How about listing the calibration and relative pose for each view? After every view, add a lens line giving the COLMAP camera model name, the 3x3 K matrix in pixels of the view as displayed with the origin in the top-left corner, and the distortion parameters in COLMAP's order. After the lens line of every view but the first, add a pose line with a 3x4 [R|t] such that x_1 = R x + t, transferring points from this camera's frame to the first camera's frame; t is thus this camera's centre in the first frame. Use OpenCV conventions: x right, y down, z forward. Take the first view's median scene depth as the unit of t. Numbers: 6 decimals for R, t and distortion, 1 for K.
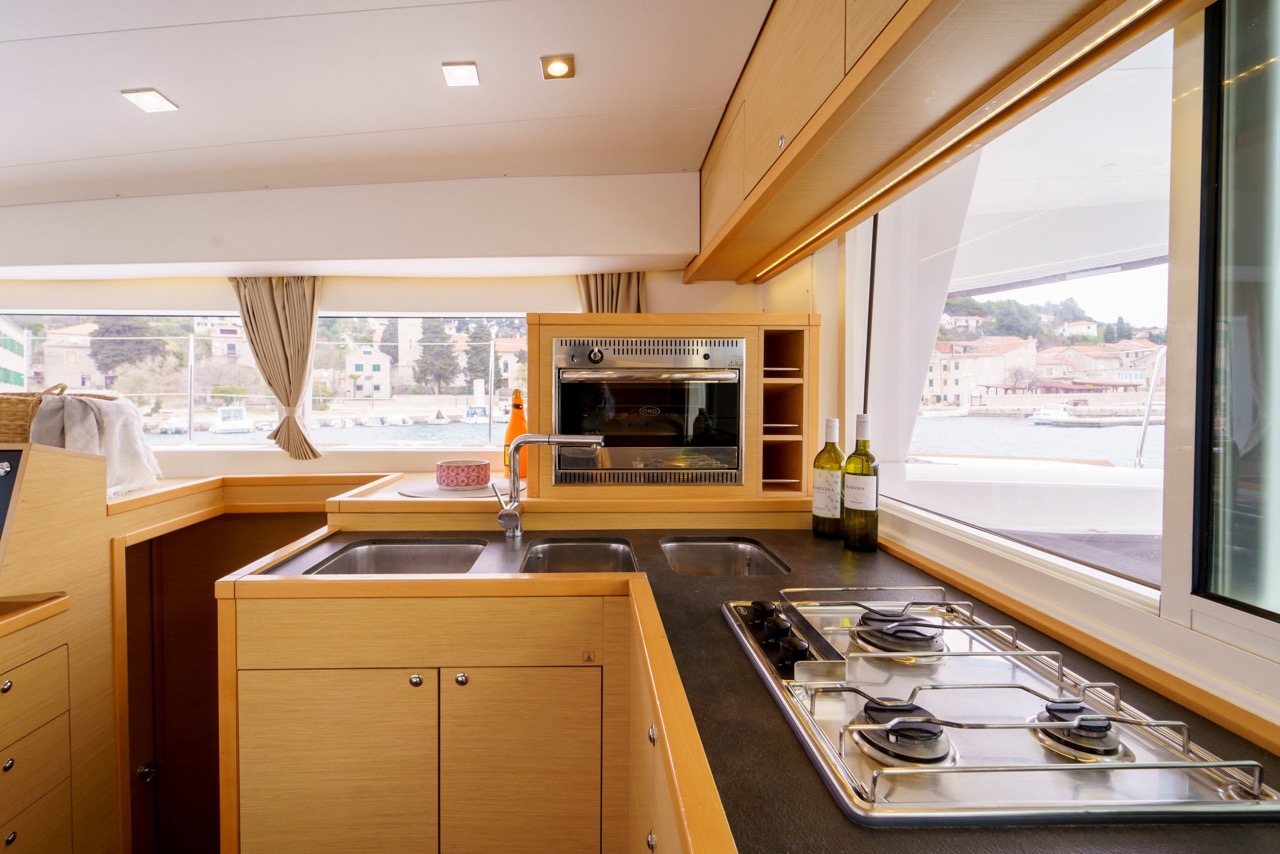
lens RADIAL K [[602.0, 0, 639.8], [0, 602.0, 409.9], [0, 0, 1]] dist [0.000034, 0.000106]
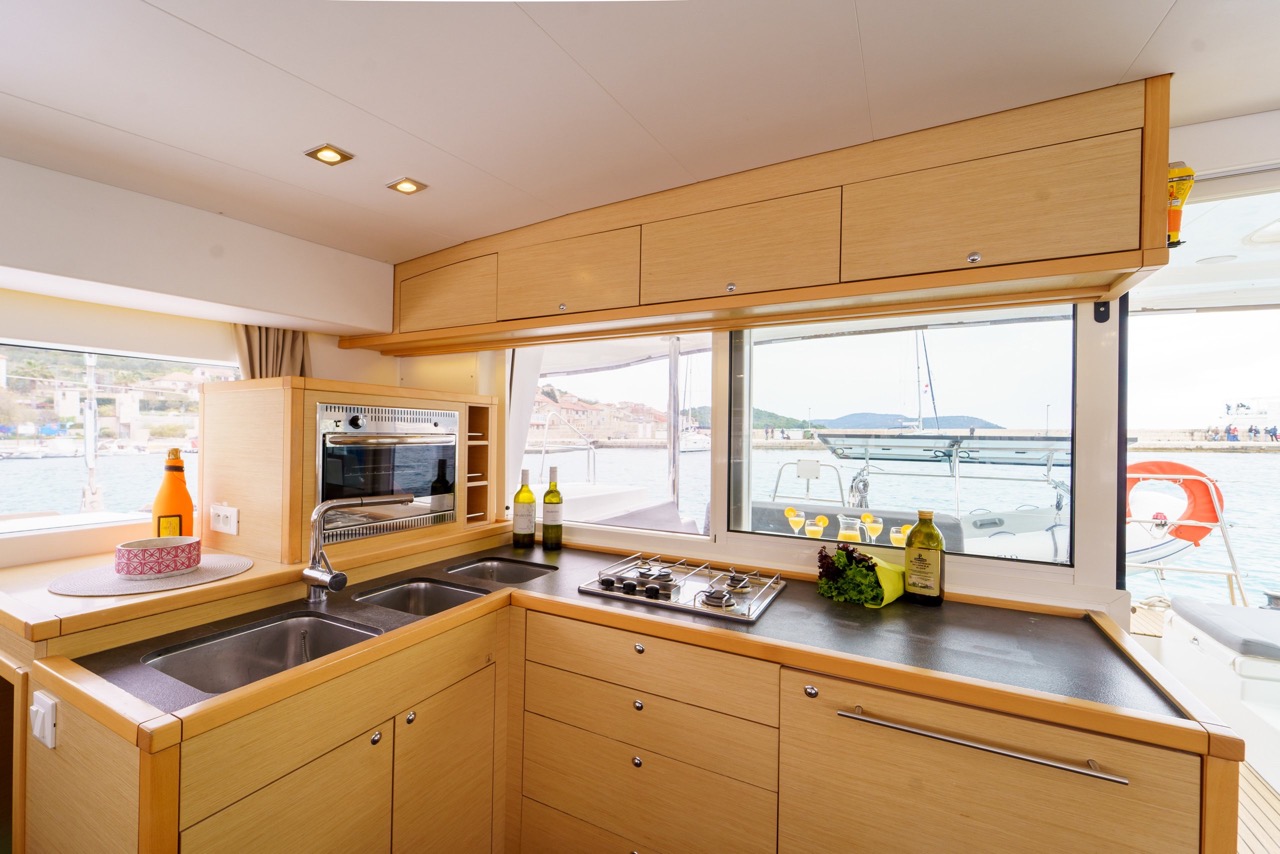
lens RADIAL K [[526.7, 0, 640.0], [0, 526.7, 427.0], [0, 0, 1]] dist [-0.000444, -0.000065]
pose [[0.484079, 0.019632, 0.874804, -0.649667], [0.003100, 0.999704, -0.024151, -0.054309], [-0.875019, 0.014403, 0.483875, 0.081240]]
